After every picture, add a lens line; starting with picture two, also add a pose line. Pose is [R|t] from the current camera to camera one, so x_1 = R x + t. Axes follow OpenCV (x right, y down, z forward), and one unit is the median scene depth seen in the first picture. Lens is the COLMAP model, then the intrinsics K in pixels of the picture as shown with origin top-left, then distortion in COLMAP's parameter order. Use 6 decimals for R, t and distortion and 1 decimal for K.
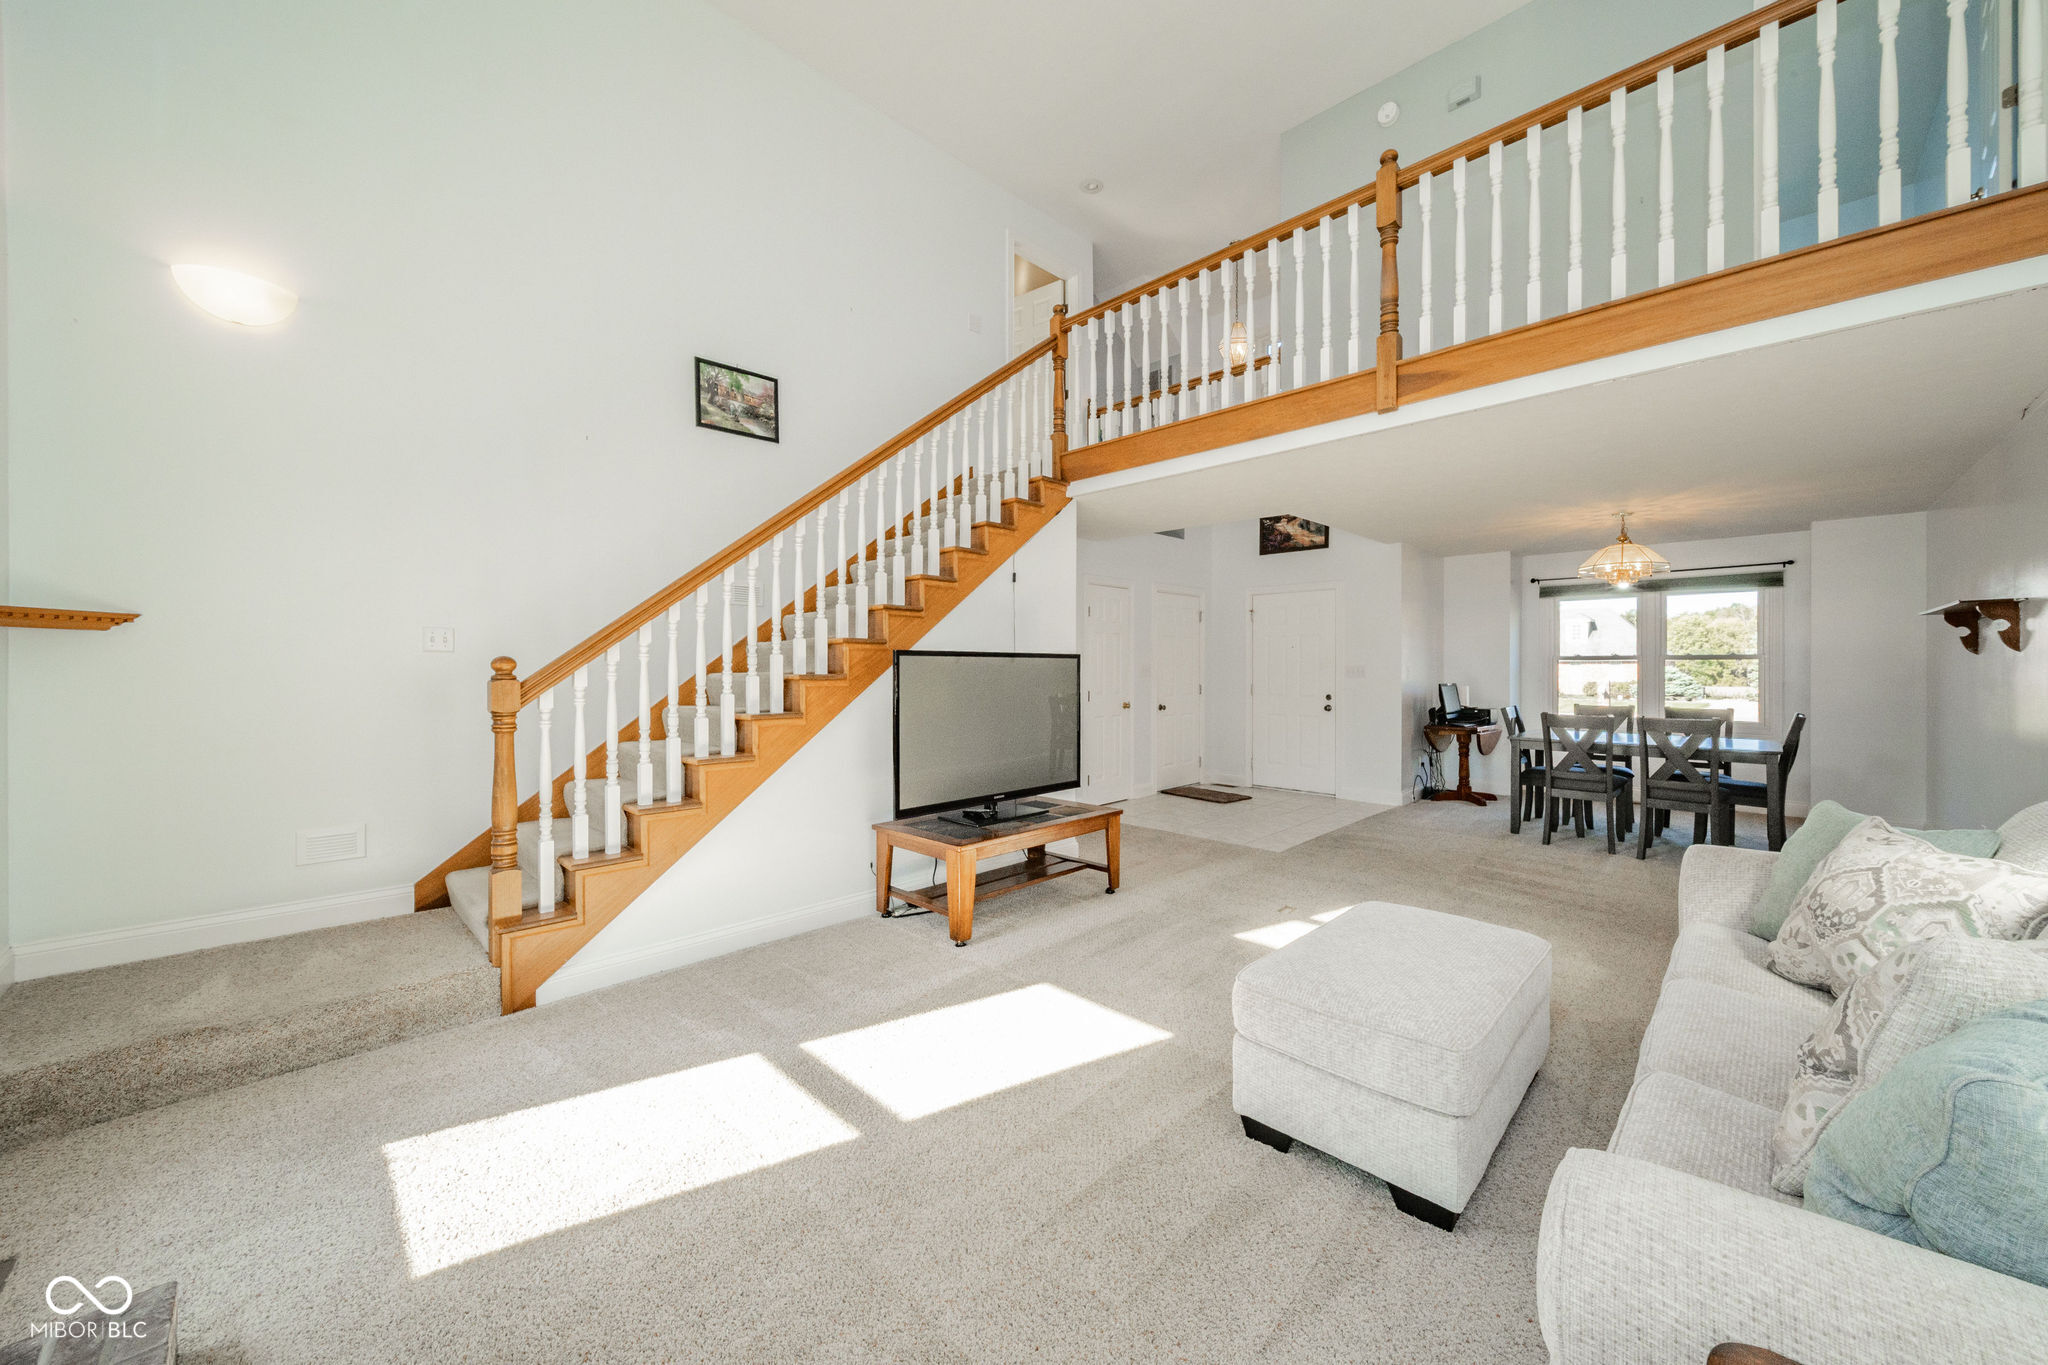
lens RADIAL K [[748.4, 0, 1028.4], [0, 748.4, 675.9], [0, 0, 1]] dist [0.003886, -0.001769]
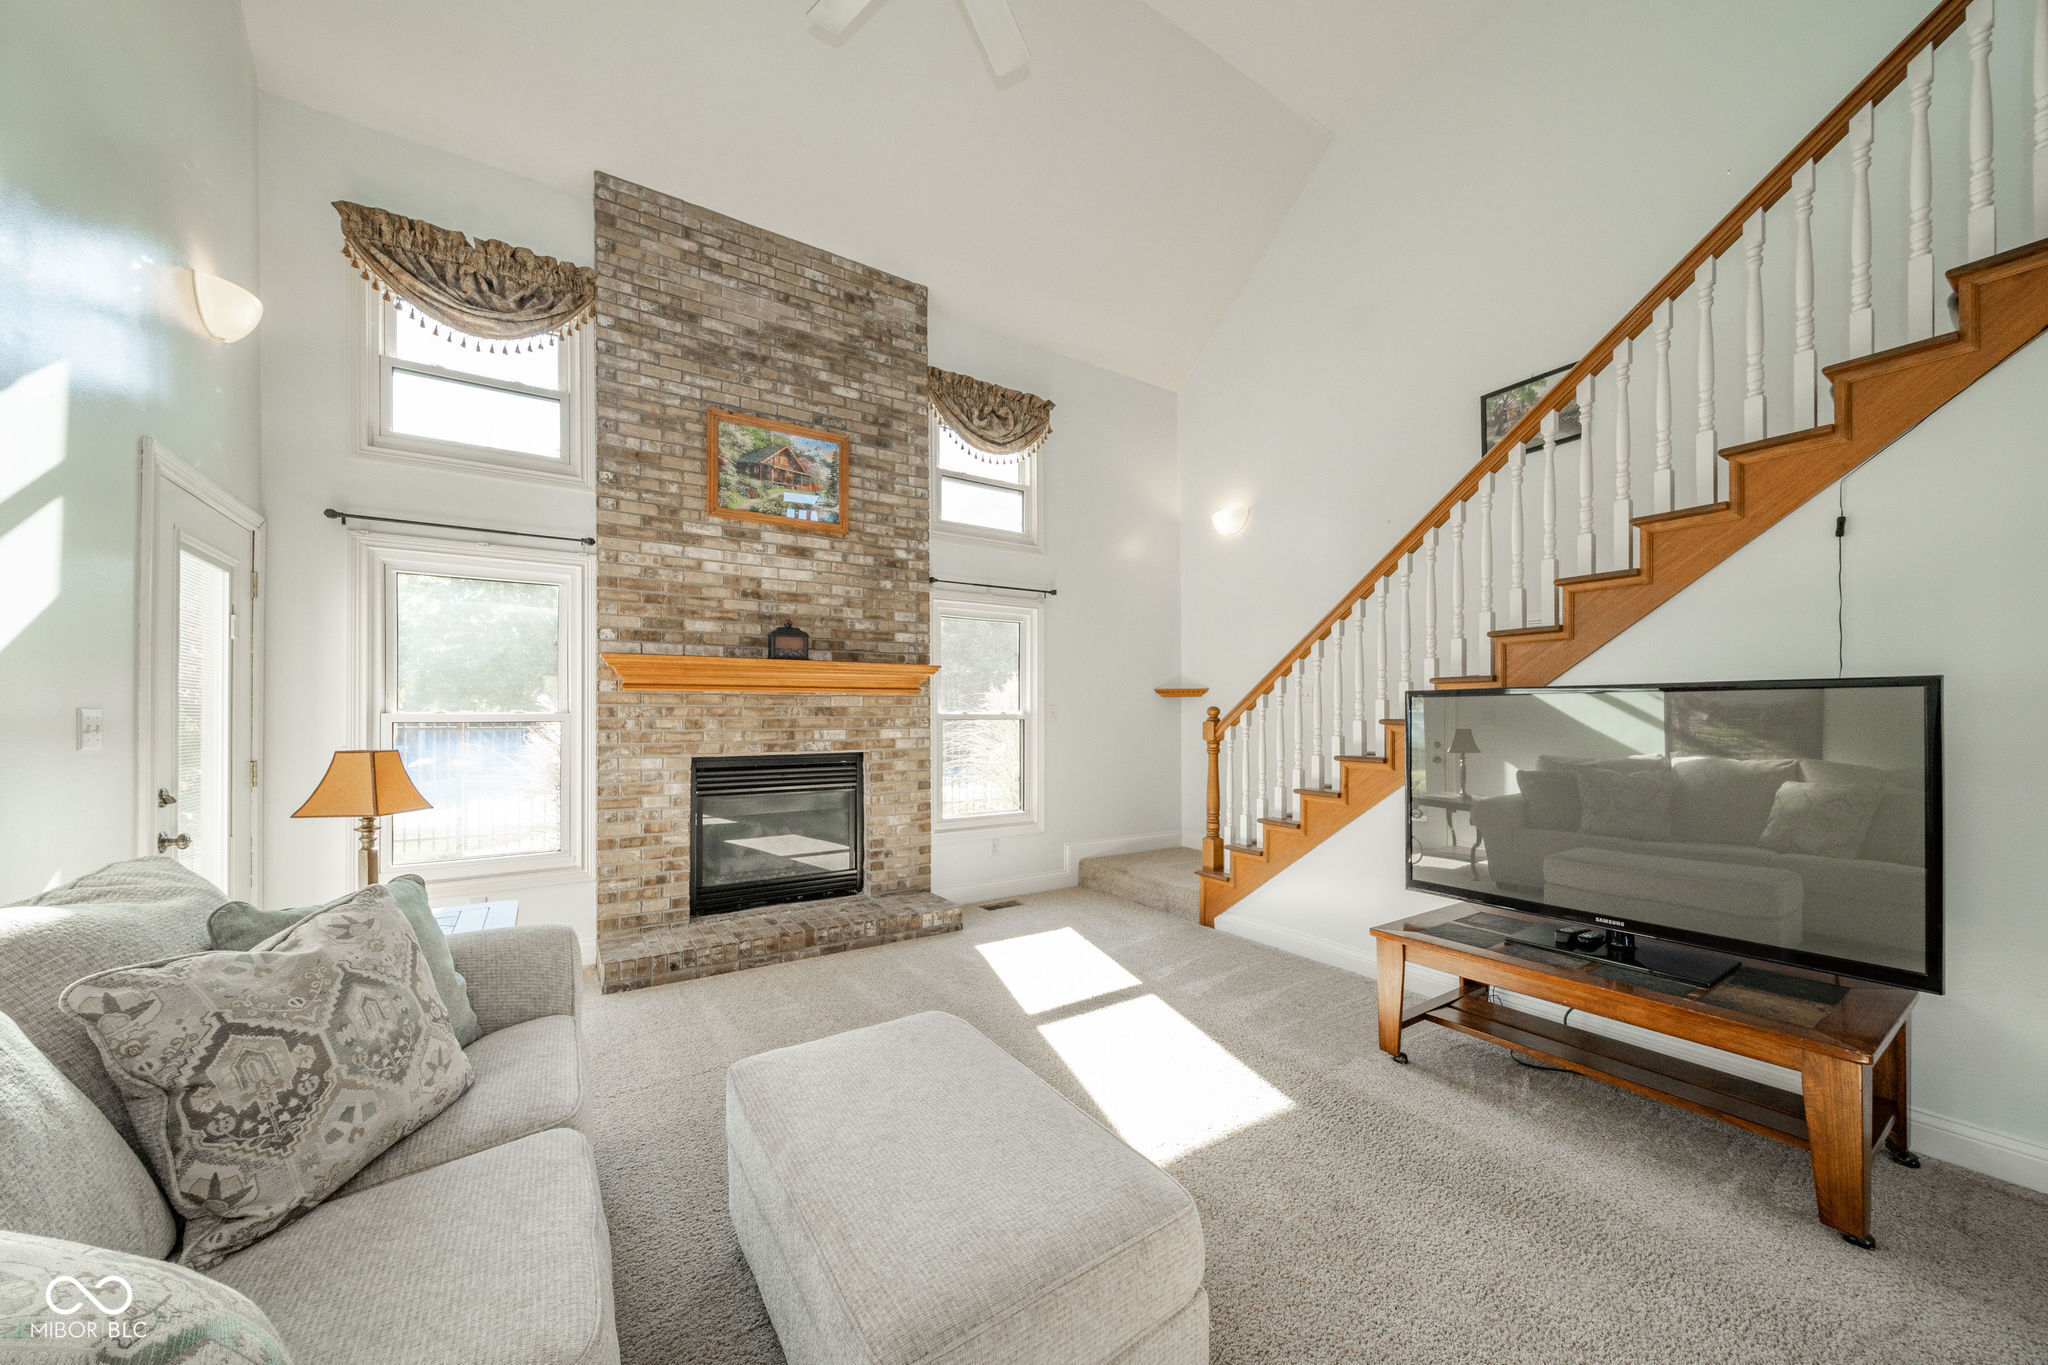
lens RADIAL K [[748.4, 0, 1055.4], [0, 748.4, 705.7], [0, 0, 1]] dist [0.003886, -0.001769]
pose [[-0.205012, -0.011239, -0.978695, 0.645454], [-0.004643, 0.999934, -0.010510, -0.006002], [0.978748, 0.002389, -0.205050, 0.668650]]
